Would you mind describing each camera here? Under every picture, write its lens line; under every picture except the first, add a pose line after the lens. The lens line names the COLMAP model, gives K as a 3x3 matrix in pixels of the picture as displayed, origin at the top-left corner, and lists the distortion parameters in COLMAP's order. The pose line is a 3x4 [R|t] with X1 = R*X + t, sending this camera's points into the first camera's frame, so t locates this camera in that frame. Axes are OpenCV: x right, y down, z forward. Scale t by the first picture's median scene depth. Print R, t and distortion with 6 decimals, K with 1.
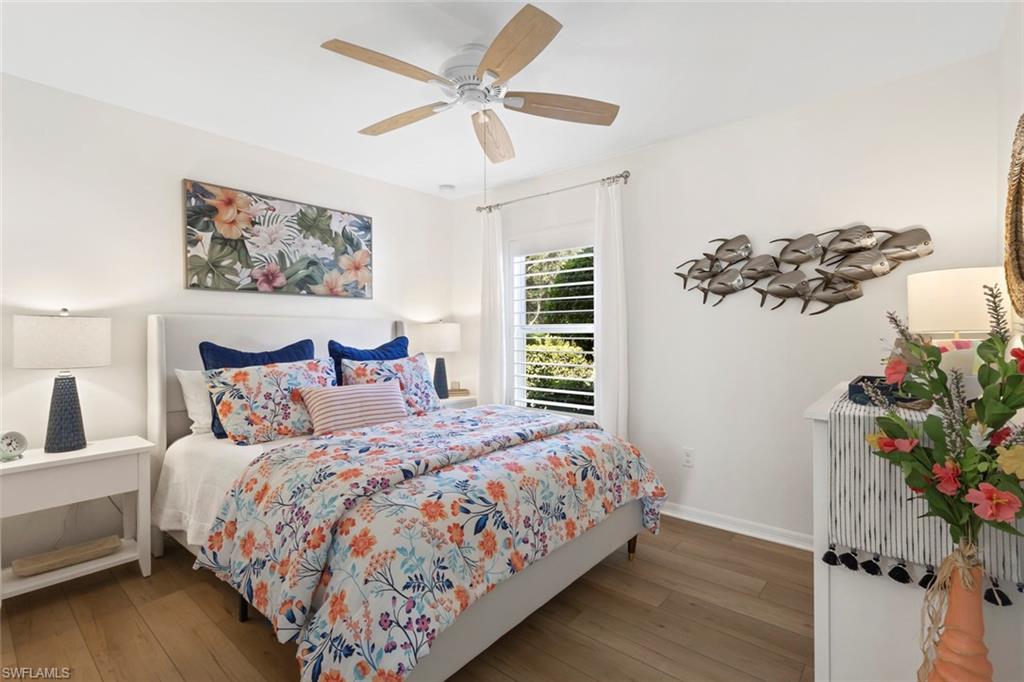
lens RADIAL K [[472.8, 0, 521.3], [0, 472.8, 340.3], [0, 0, 1]] dist [0.001362, 0.003641]
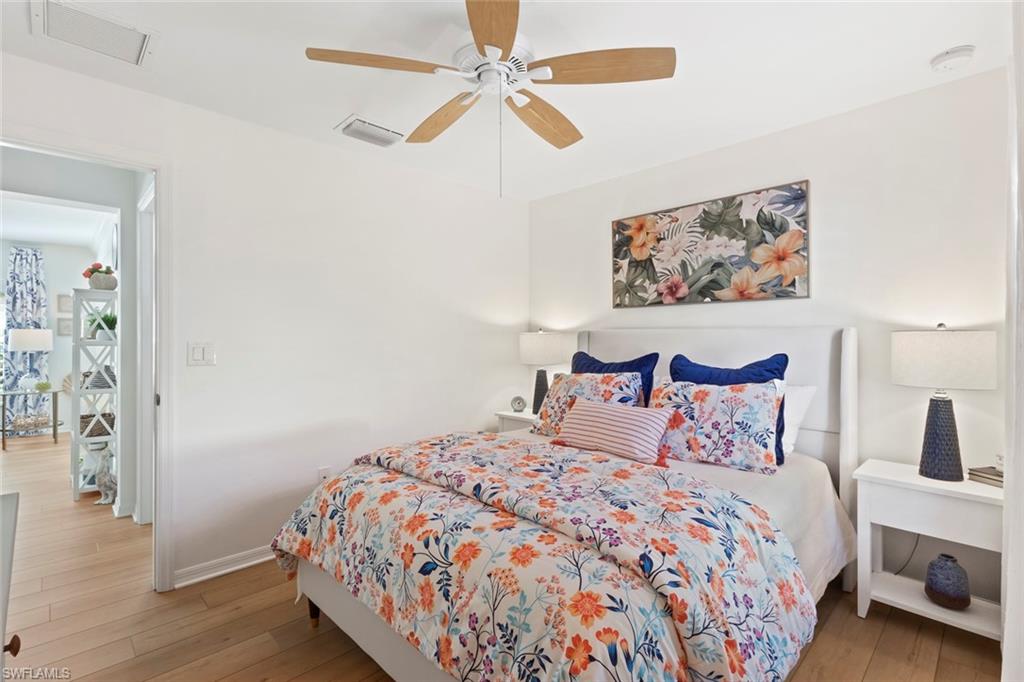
lens RADIAL K [[472.8, 0, 521.4], [0, 472.8, 333.6], [0, 0, 1]] dist [0.001362, 0.003641]
pose [[-0.083928, 0.006033, -0.996454, 0.492715], [-0.004180, 0.999971, 0.006407, -0.044147], [0.996463, 0.004703, -0.083900, 0.763644]]
